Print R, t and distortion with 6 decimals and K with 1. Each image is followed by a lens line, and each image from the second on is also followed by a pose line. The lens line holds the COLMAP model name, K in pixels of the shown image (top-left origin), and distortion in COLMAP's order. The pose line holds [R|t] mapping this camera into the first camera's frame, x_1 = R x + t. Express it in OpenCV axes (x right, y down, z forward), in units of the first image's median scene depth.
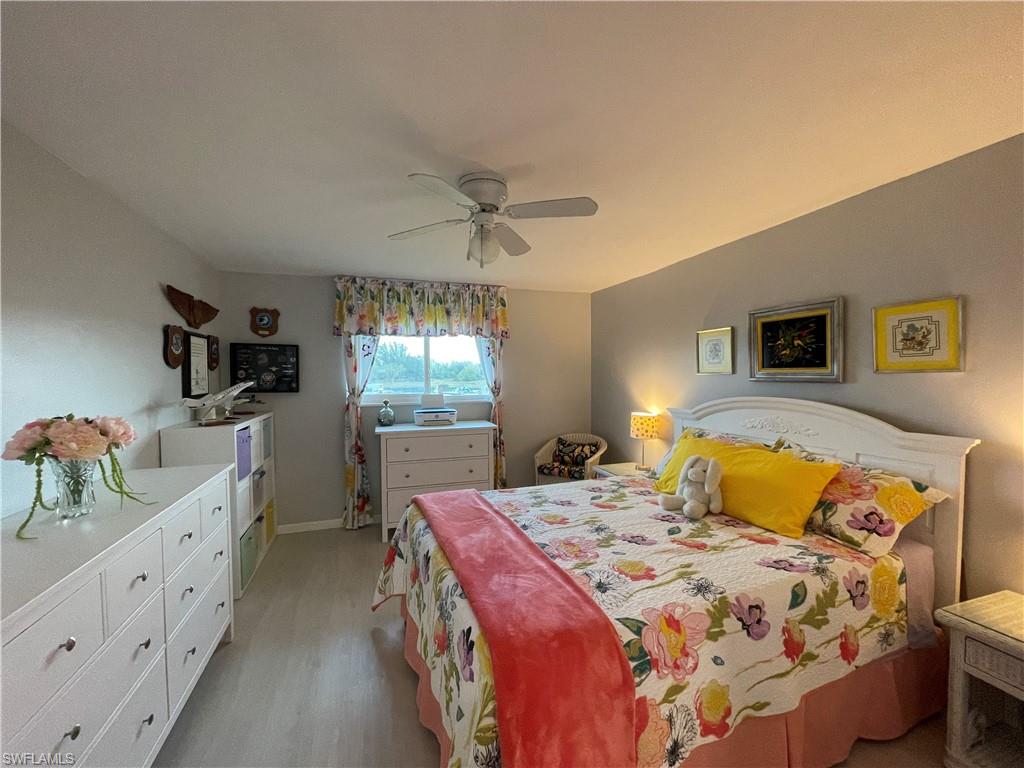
lens RADIAL K [[413.4, 0, 509.7], [0, 413.4, 386.5], [0, 0, 1]] dist [0.000282, -0.000803]
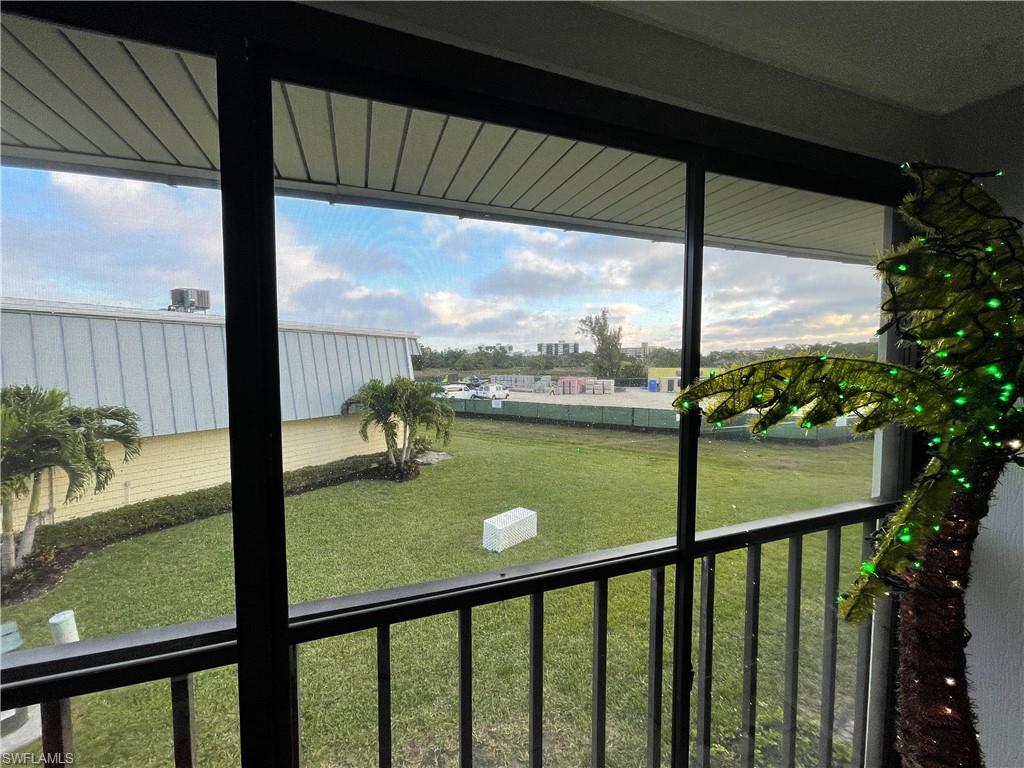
lens RADIAL K [[413.4, 0, 507.9], [0, 413.4, 384.4], [0, 0, 1]] dist [0.000282, -0.000803]
pose [[0.999725, 0.002863, 0.023293, -0.215591], [-0.003339, 0.999786, 0.020421, -0.092711], [-0.023230, -0.020493, 0.999520, 1.436362]]
